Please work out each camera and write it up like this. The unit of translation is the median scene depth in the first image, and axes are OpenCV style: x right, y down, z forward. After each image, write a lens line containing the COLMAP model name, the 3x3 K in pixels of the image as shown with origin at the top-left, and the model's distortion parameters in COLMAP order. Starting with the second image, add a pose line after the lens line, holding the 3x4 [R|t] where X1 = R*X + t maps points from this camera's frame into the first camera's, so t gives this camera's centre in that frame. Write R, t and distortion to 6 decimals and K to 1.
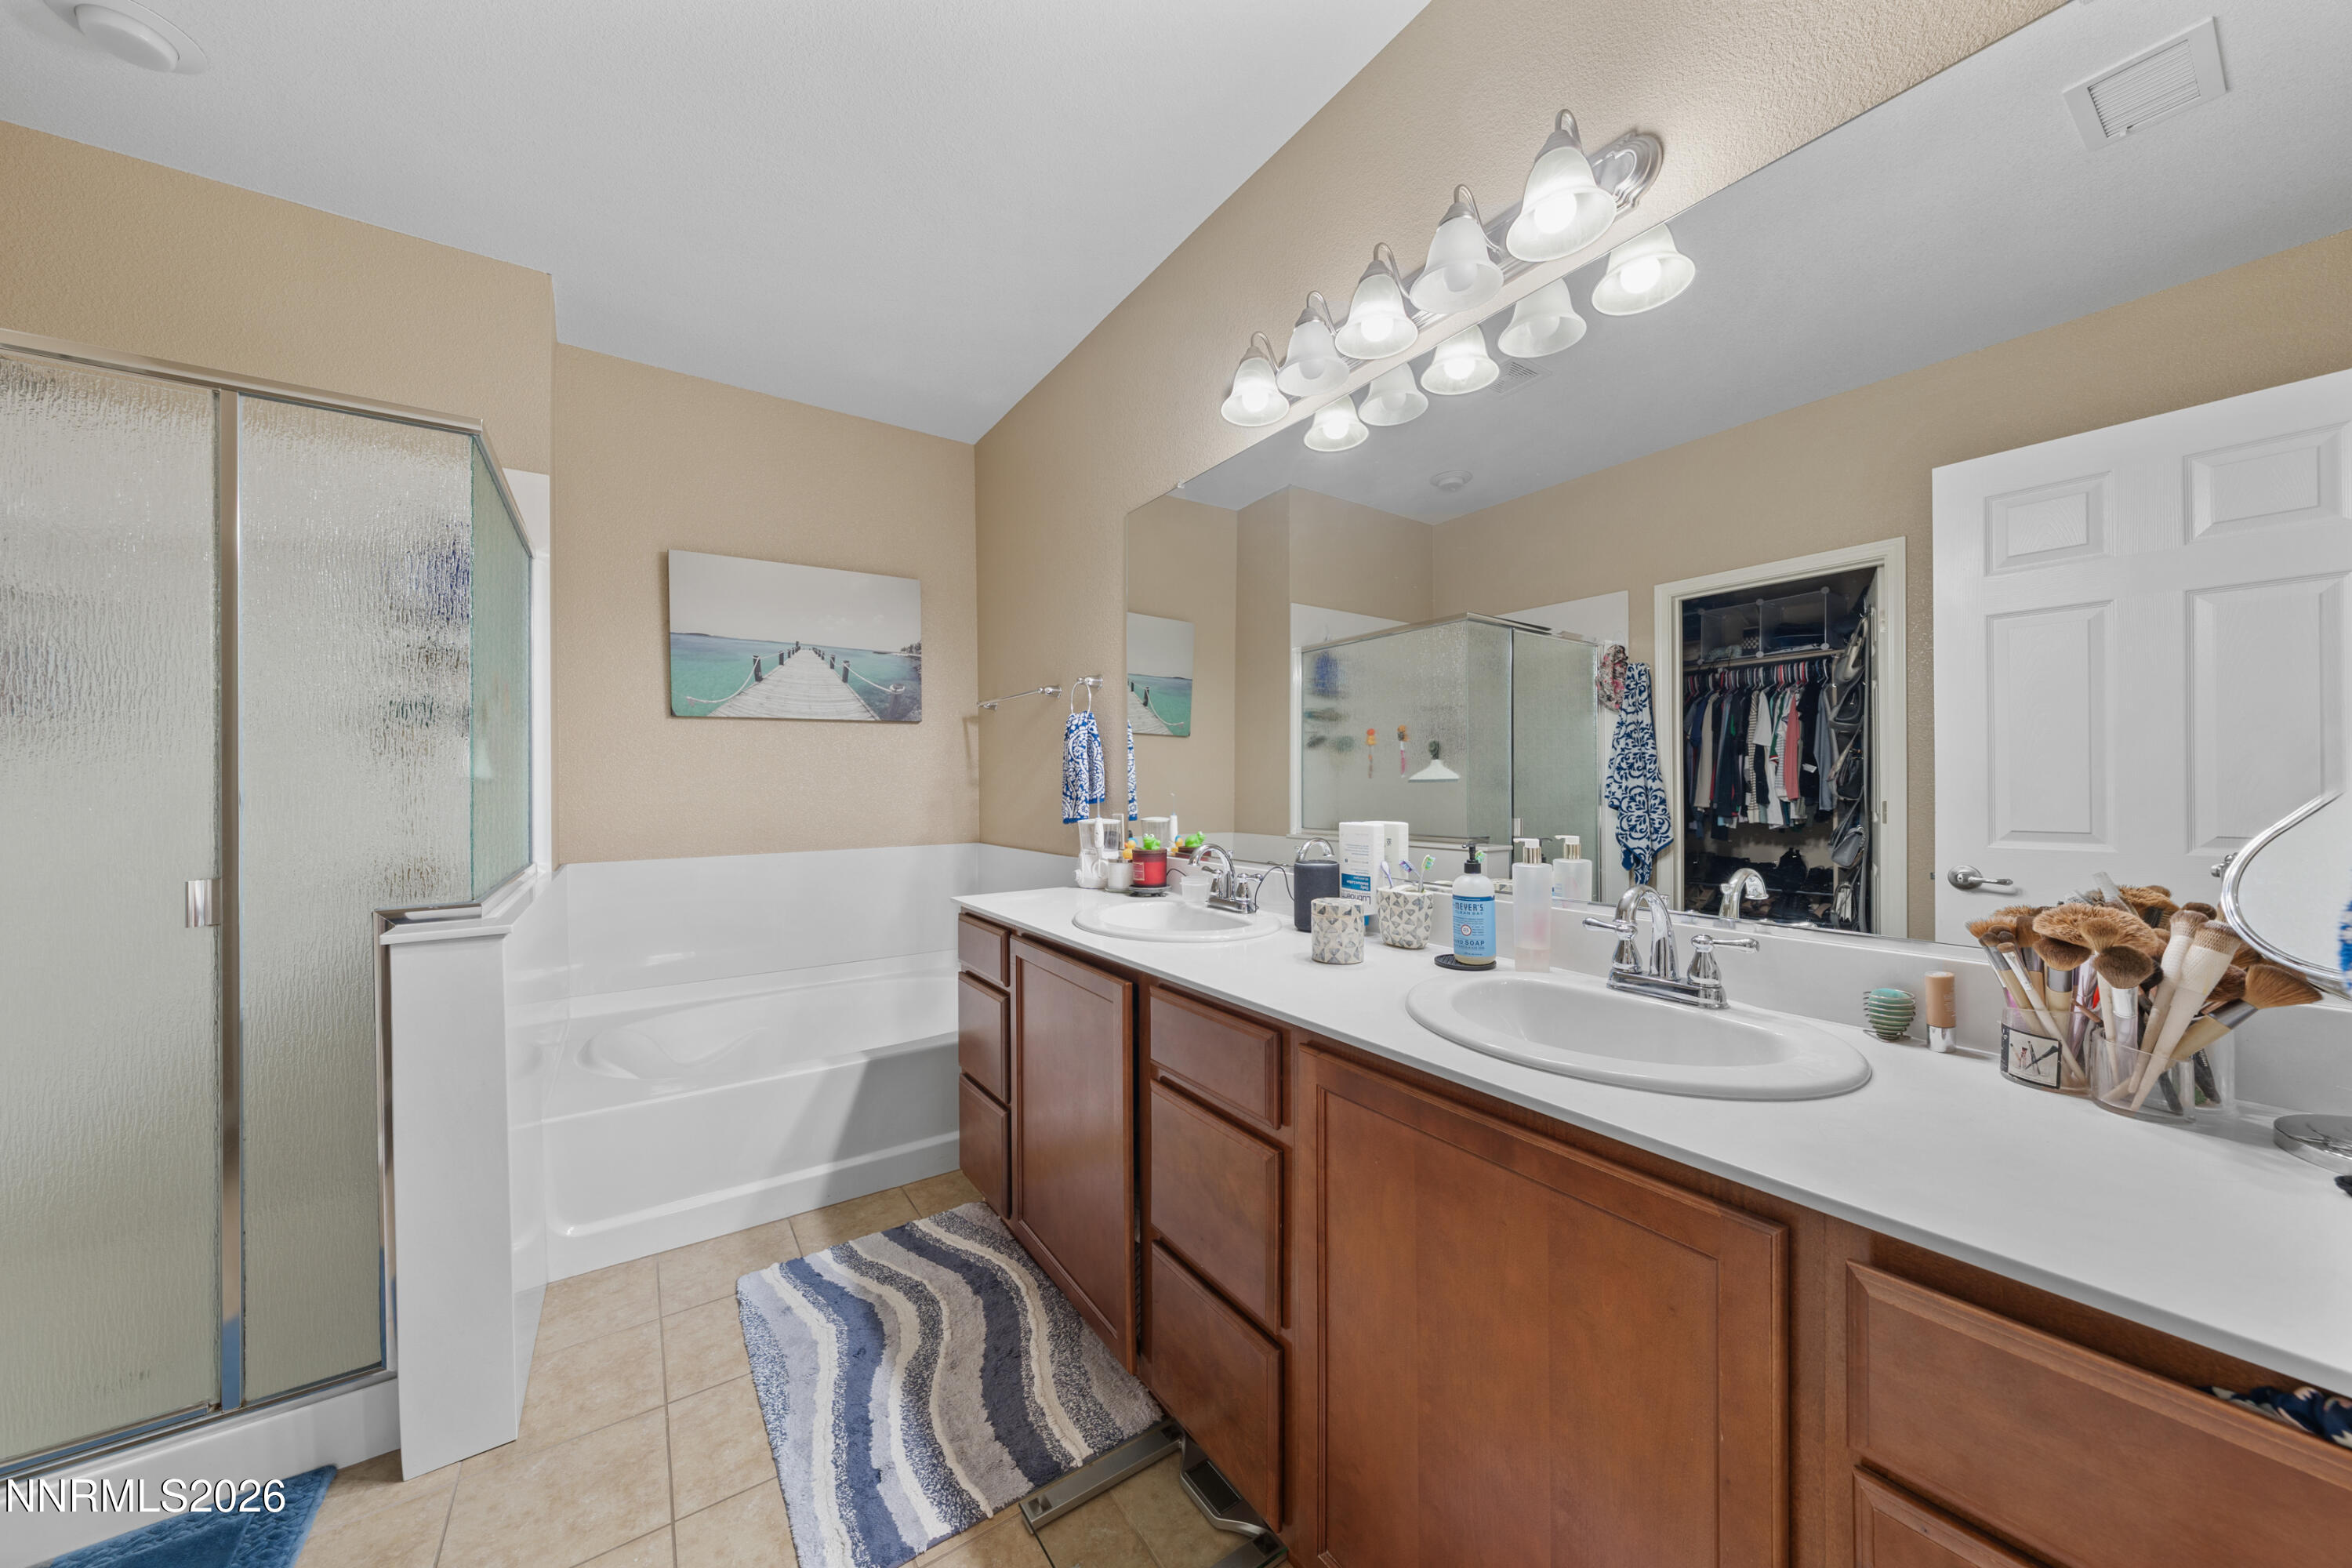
lens RADIAL K [[799.7, 0, 1187.9], [0, 799.7, 789.1], [0, 0, 1]] dist [0.004824, -0.001501]
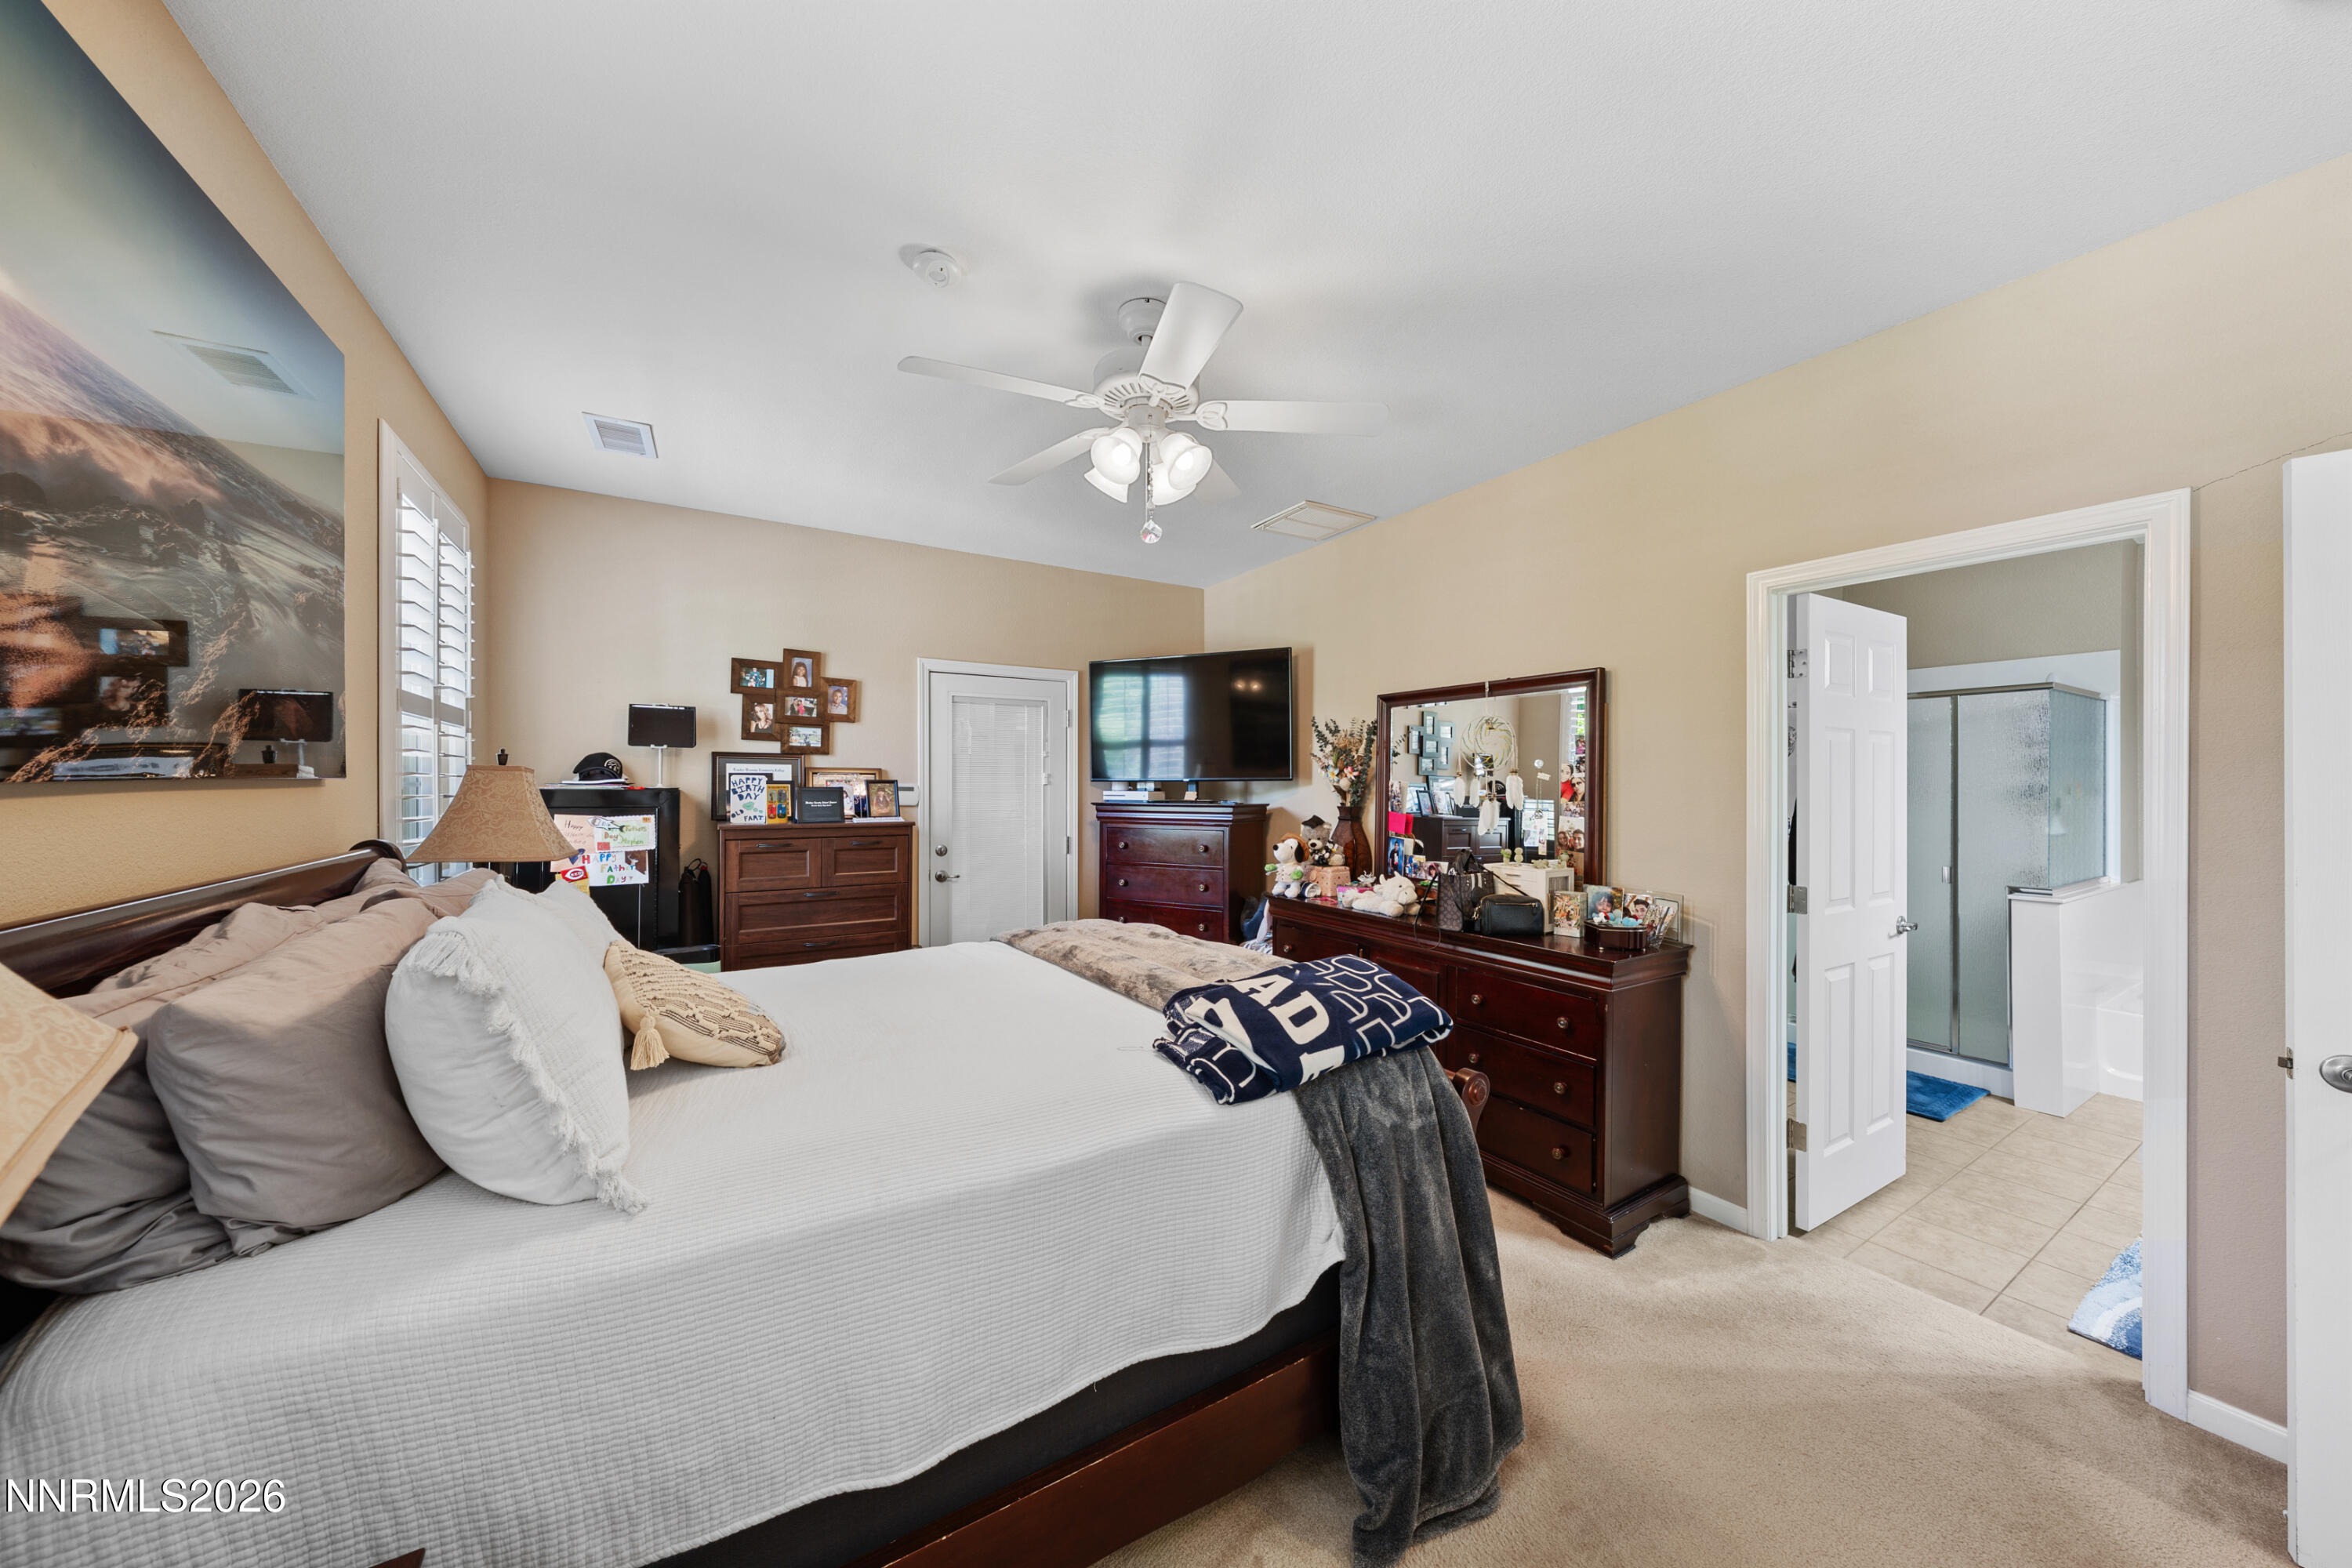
lens RADIAL K [[799.7, 0, 1179.1], [0, 799.7, 791.9], [0, 0, 1]] dist [0.004824, -0.001501]
pose [[-0.054972, 0.011424, -0.998423, 0.840709], [-0.000955, 0.999933, 0.011493, -0.087068], [0.998487, 0.001585, -0.054958, -0.746309]]
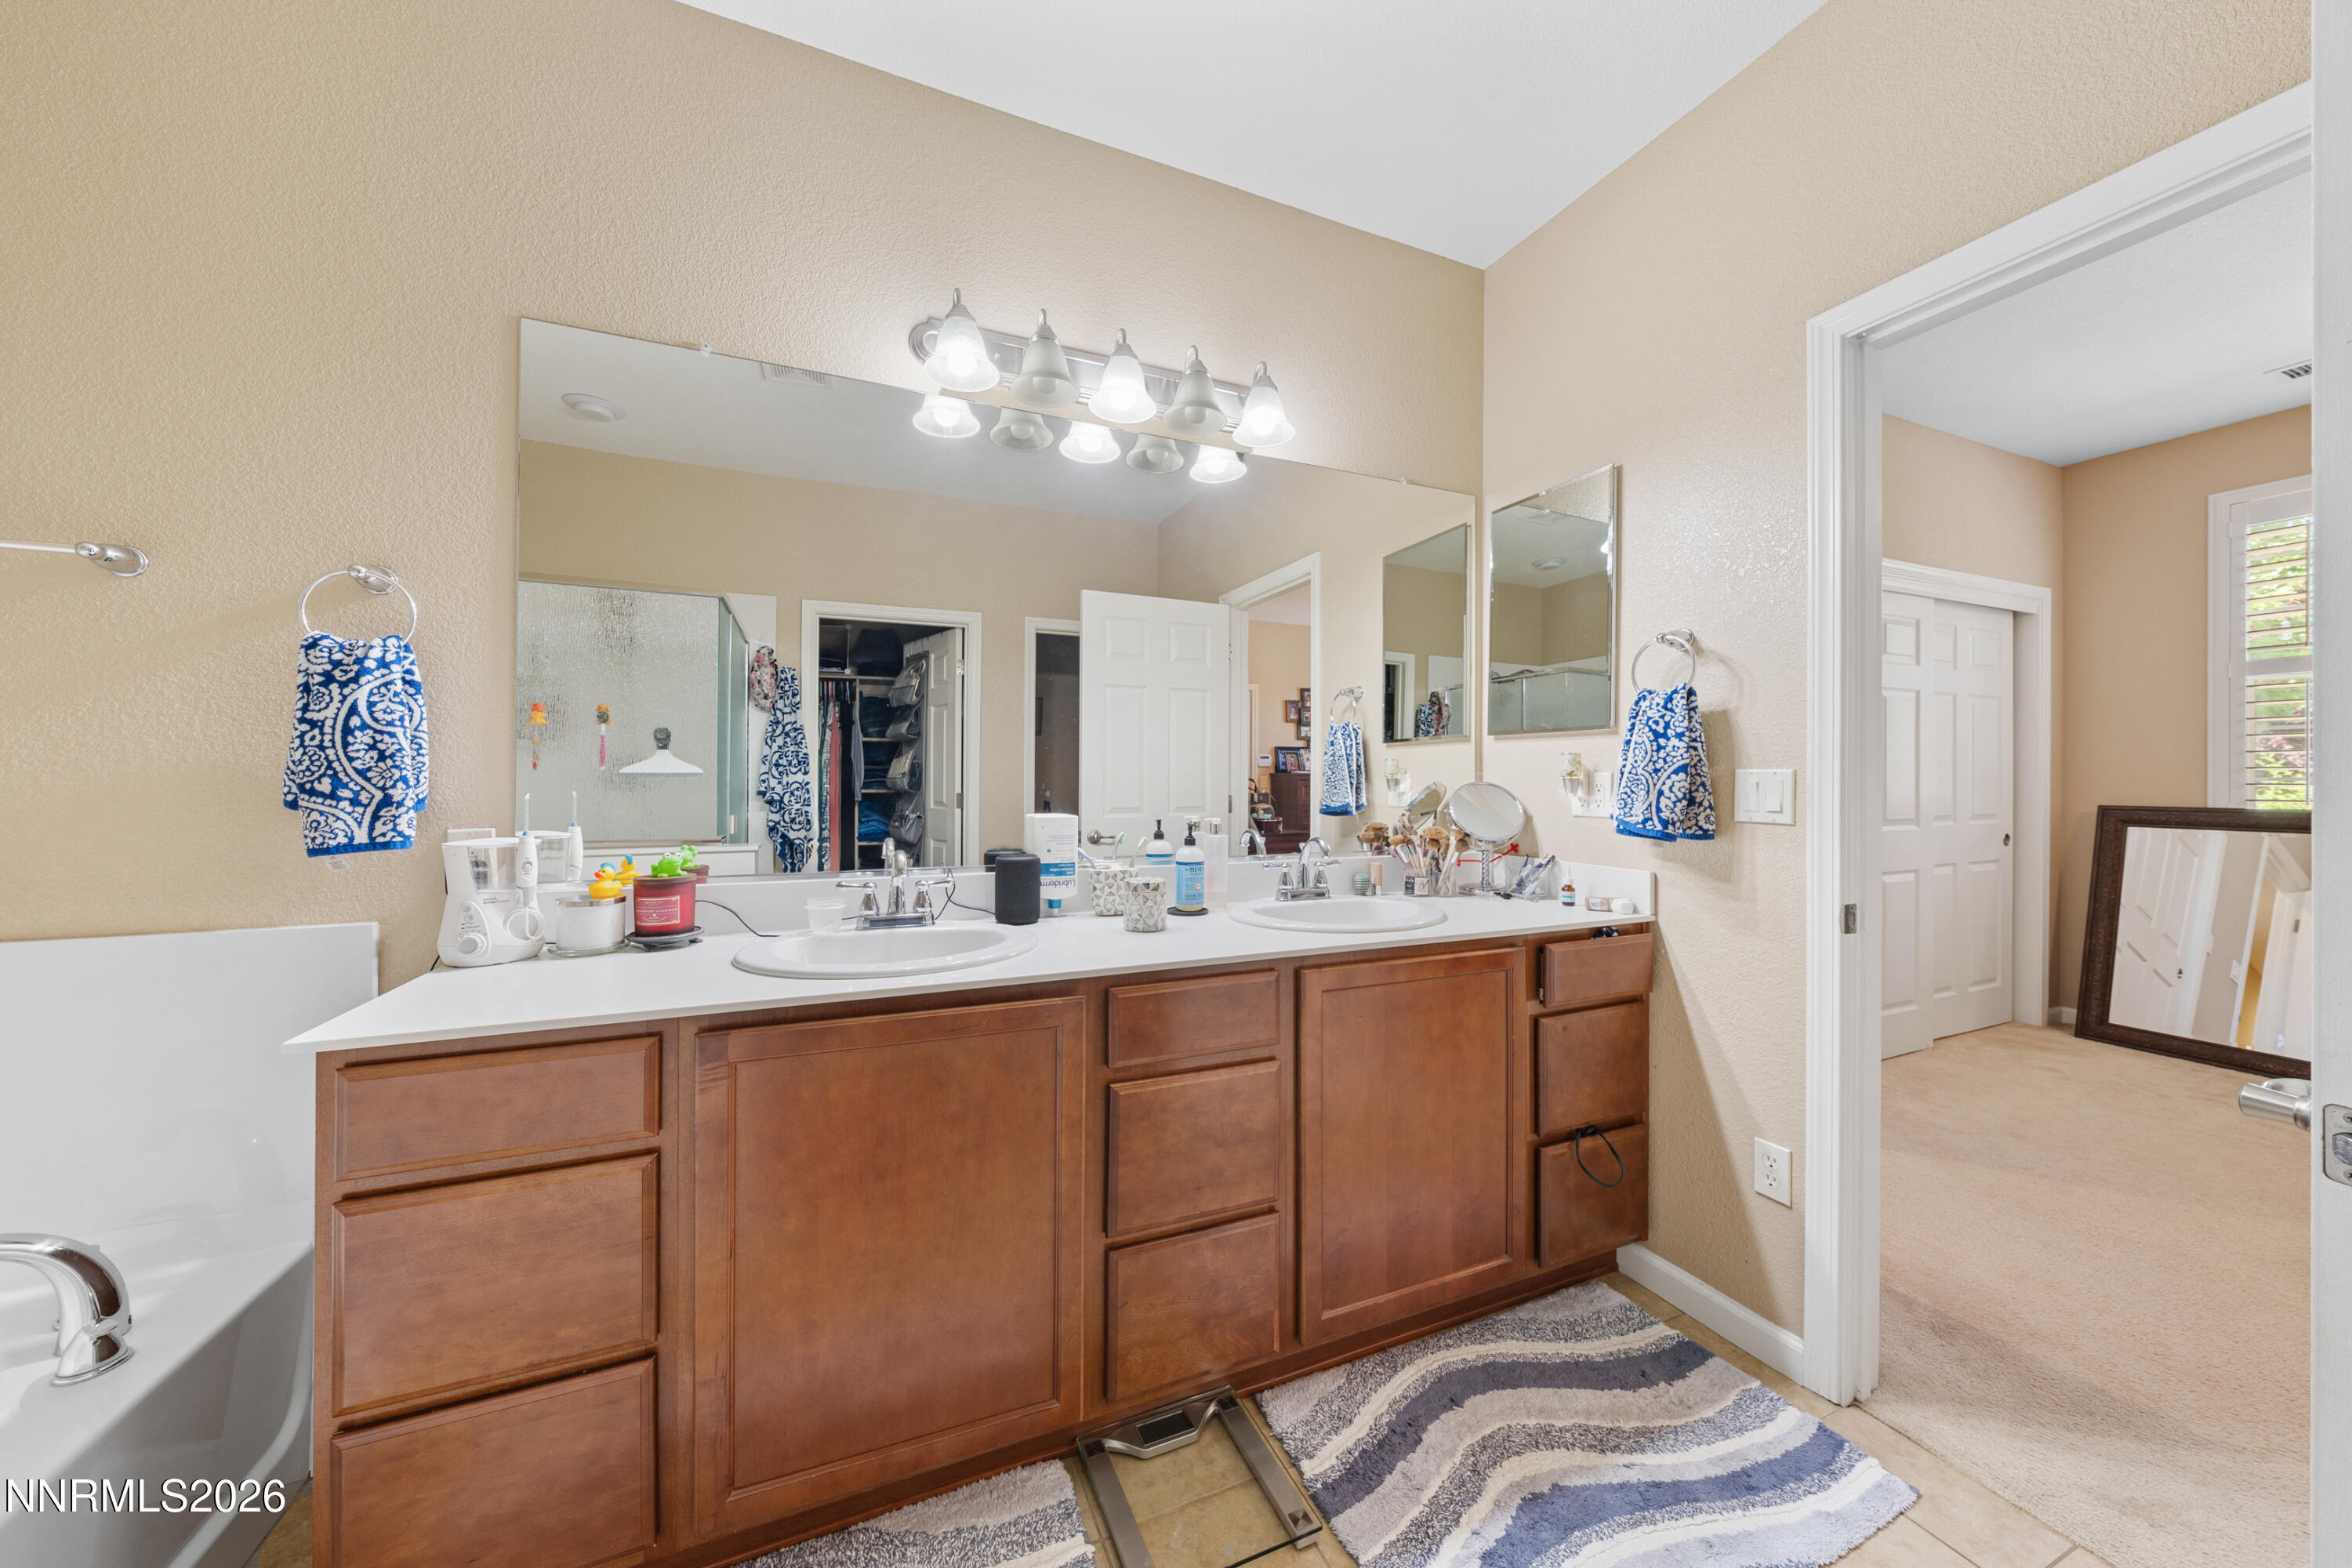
lens RADIAL K [[799.7, 0, 1175.8], [0, 799.7, 767.9], [0, 0, 1]] dist [0.004824, -0.001501]
pose [[0.199249, 0.021753, 0.979707, -0.495872], [-0.003343, 0.999763, -0.021518, -0.001434], [-0.979943, 0.001012, 0.199275, 0.361262]]
